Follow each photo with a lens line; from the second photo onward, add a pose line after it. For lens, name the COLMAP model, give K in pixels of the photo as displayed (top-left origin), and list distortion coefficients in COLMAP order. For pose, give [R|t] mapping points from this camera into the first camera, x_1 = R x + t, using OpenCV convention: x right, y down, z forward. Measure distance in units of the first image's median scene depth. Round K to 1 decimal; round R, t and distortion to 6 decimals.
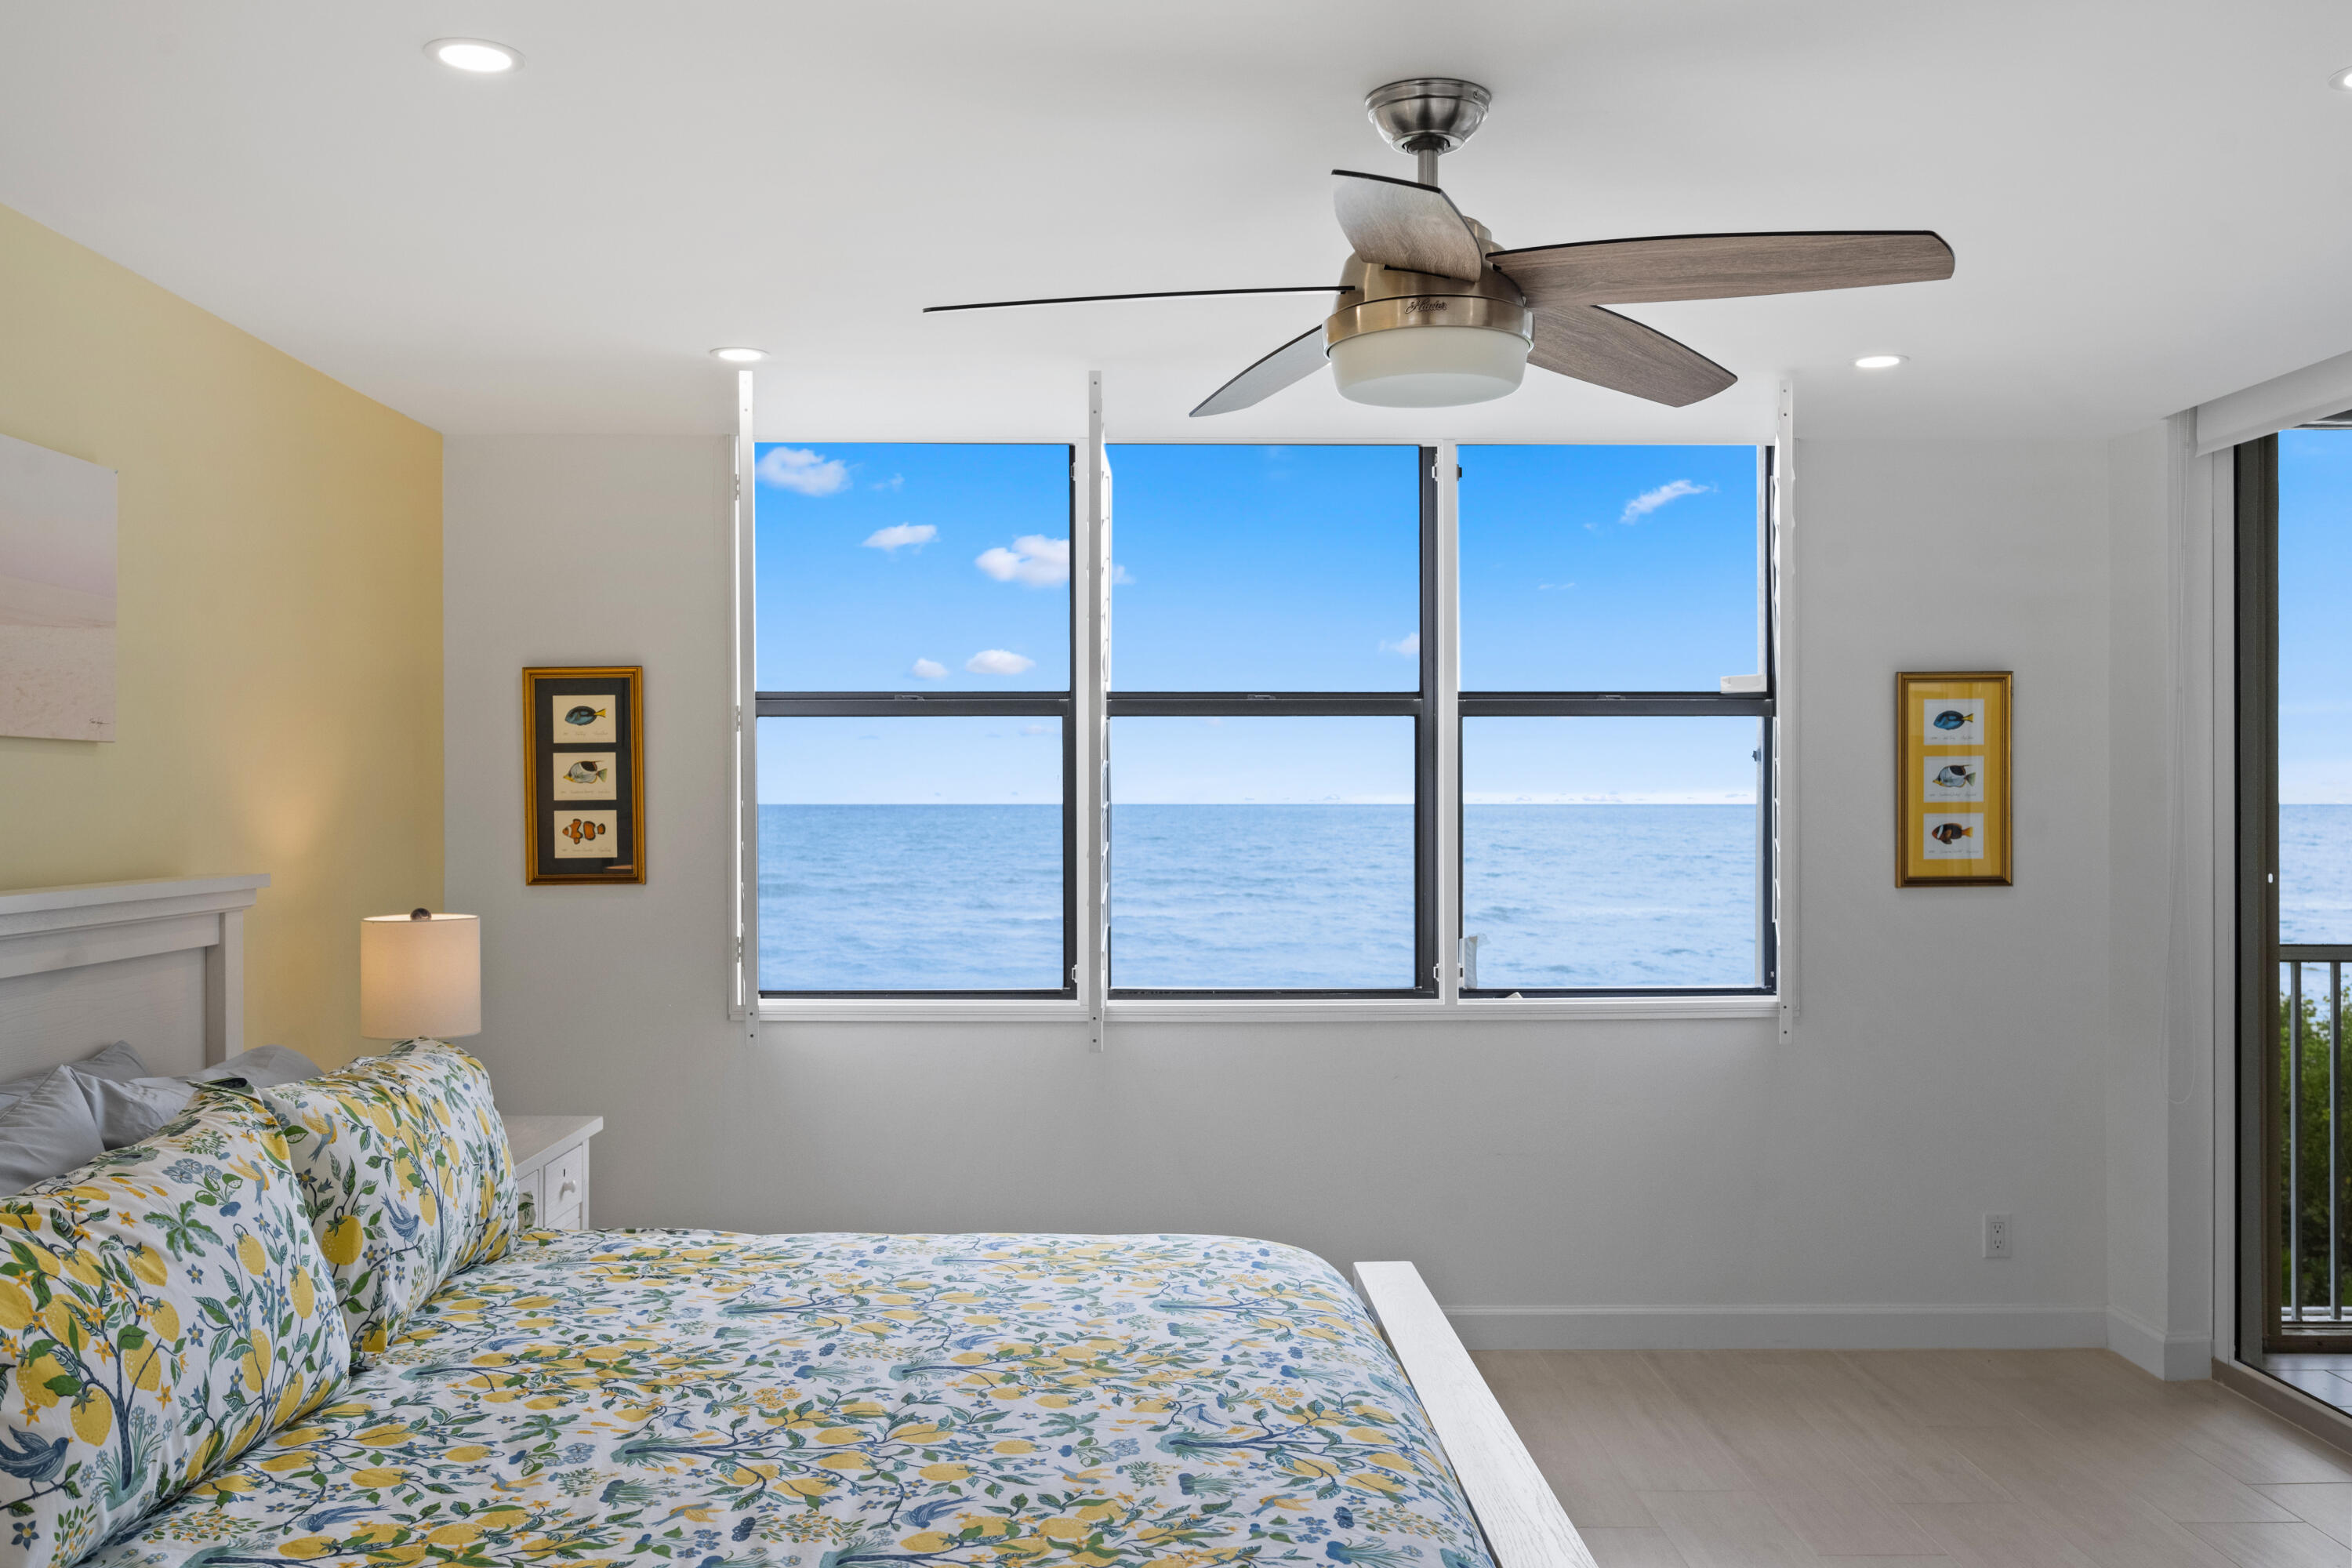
lens RADIAL K [[2027.1, 0, 1176.0], [0, 2027.1, 784.0], [0, 0, 1]] dist [-0.000961, -0.001350]
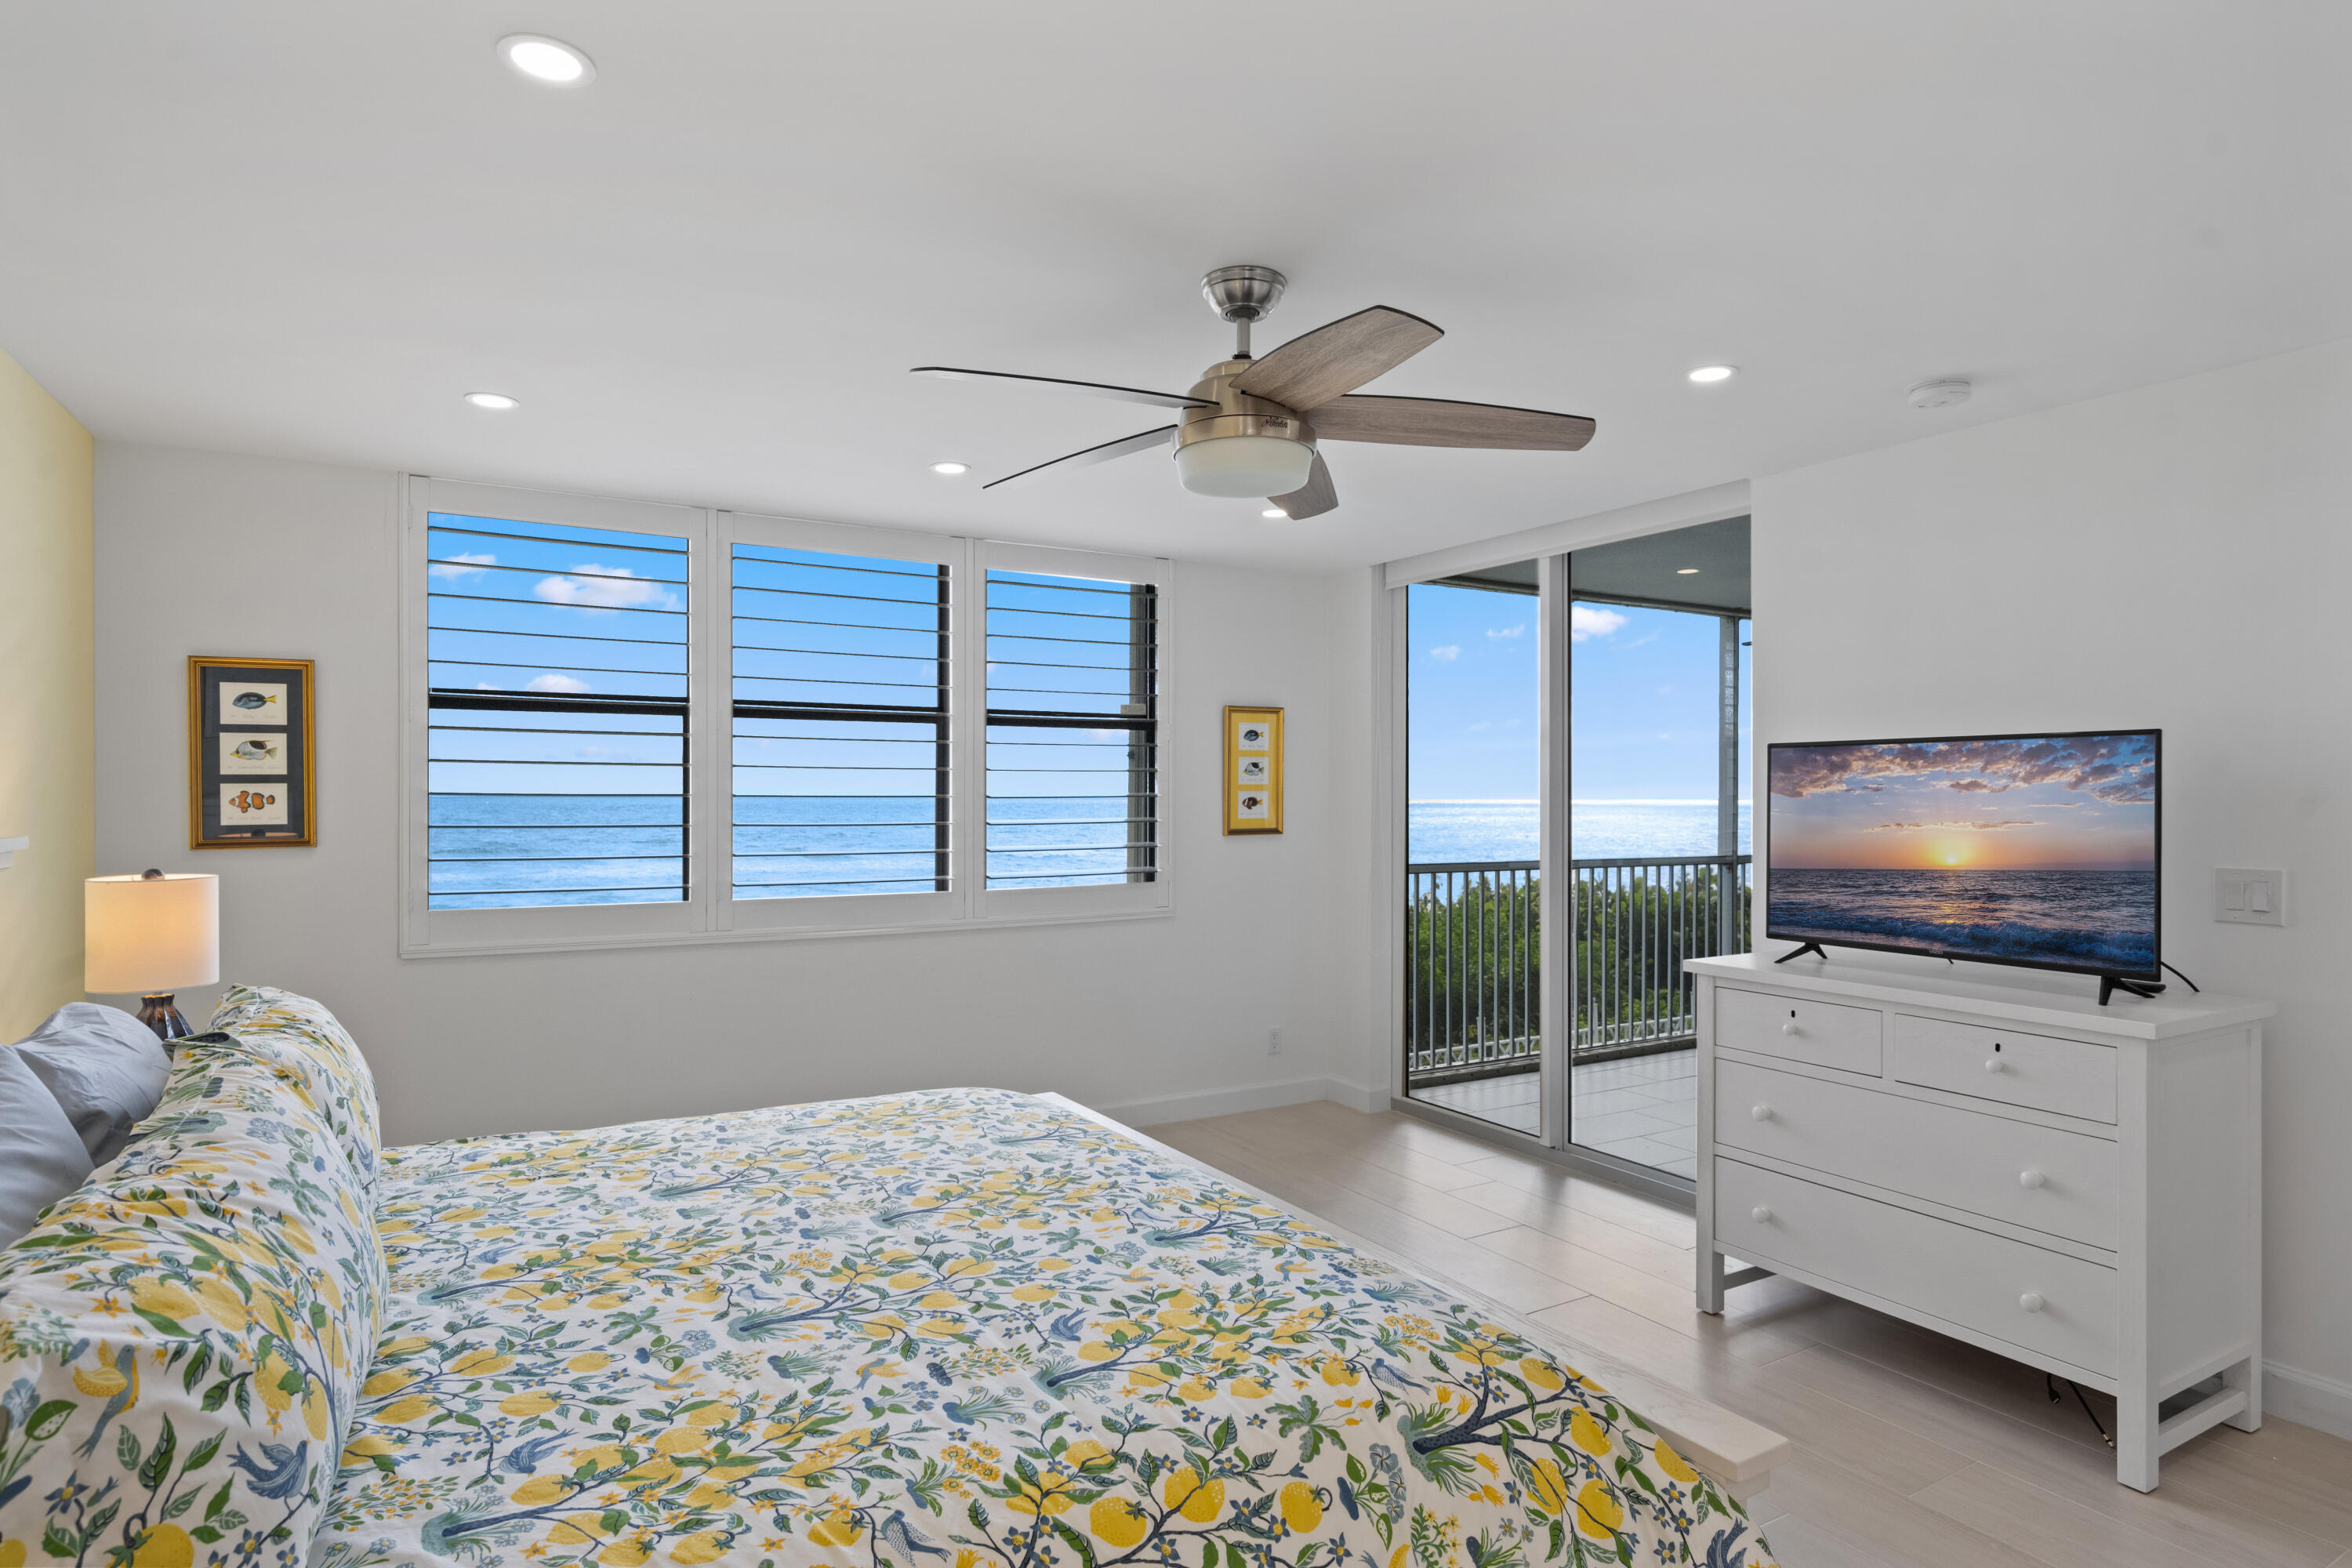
lens RADIAL K [[1259.5, 0, 1176.0], [0, 1259.5, 784.0], [0, 0, 1]] dist [0.000406, 0.000722]
pose [[0.872330, 0.006606, 0.488873, -0.368194], [-0.006092, 0.999978, -0.002643, 0.023943], [-0.488879, -0.000672, 0.872351, 0.246556]]
